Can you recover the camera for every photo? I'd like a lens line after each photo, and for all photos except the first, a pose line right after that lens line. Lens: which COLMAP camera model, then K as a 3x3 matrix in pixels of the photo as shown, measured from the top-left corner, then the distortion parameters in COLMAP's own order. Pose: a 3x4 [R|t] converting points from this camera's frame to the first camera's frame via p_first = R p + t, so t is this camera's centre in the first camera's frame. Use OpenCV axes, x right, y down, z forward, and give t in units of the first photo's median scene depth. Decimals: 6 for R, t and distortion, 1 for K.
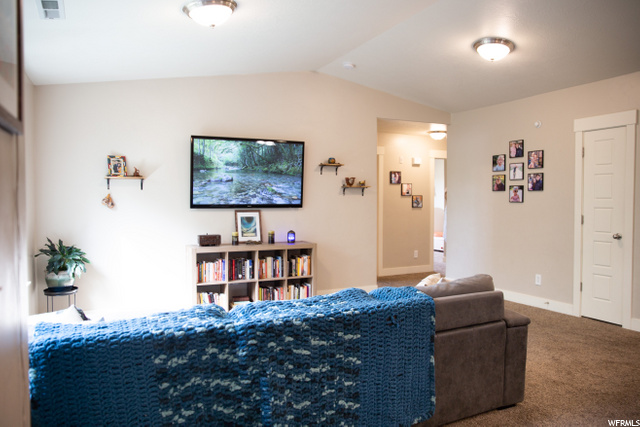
lens RADIAL K [[440.3, 0, 320.0], [0, 440.3, 213.5], [0, 0, 1]] dist [-0.123824, 0.070769]
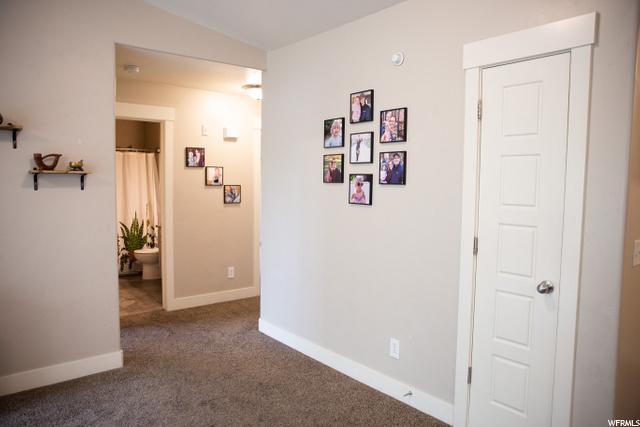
lens RADIAL K [[440.3, 0, 320.0], [0, 440.3, 213.5], [0, 0, 1]] dist [-0.123824, 0.070769]
pose [[0.967133, -0.004283, 0.254233, 0.260744], [-0.005861, 0.999217, 0.039130, -0.035725], [-0.254202, -0.039334, 0.966351, 0.464315]]
